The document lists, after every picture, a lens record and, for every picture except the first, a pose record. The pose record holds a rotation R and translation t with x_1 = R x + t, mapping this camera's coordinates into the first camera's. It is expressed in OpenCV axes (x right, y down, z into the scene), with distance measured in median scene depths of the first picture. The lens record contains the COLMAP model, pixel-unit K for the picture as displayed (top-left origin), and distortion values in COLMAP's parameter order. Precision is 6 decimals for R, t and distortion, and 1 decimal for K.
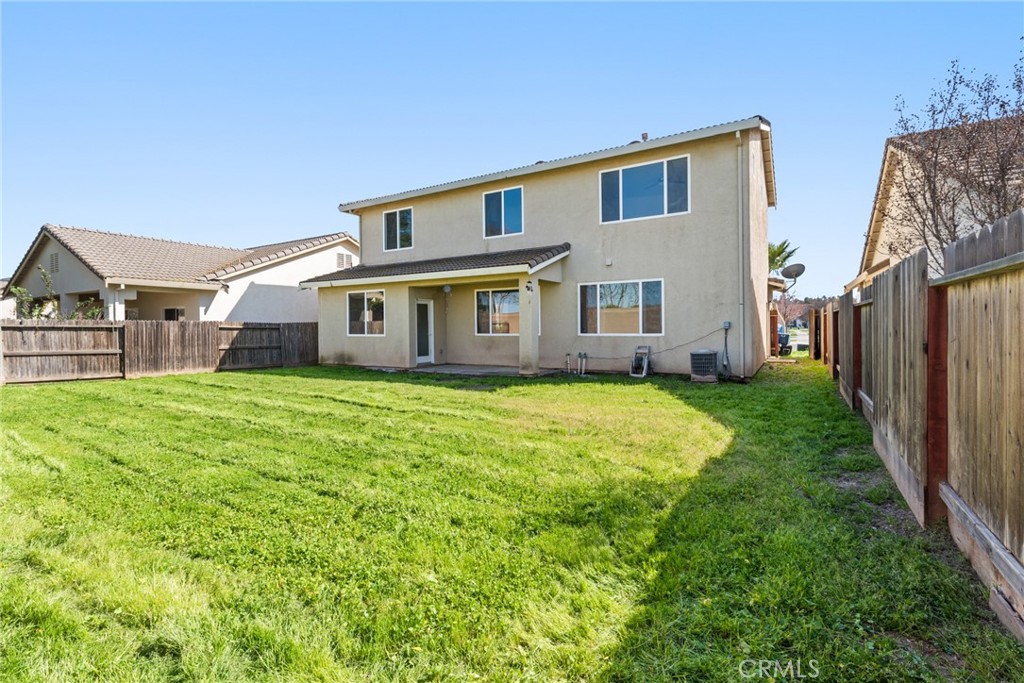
lens RADIAL K [[466.4, 0, 514.3], [0, 466.4, 335.7], [0, 0, 1]] dist [0.002643, 0.000079]
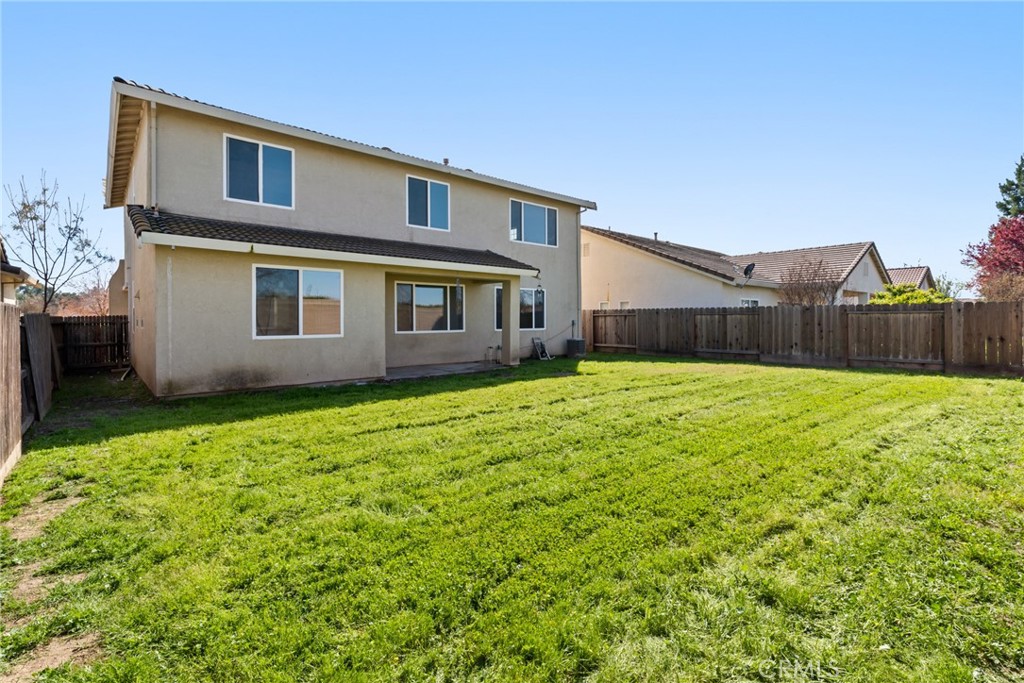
lens RADIAL K [[466.4, 0, 528.2], [0, 466.4, 322.2], [0, 0, 1]] dist [0.002643, 0.000079]
pose [[0.288324, 0.005115, 0.957519, -0.863477], [0.022828, 0.999665, -0.012214, -0.005887], [-0.957261, 0.025380, 0.288110, 0.528175]]
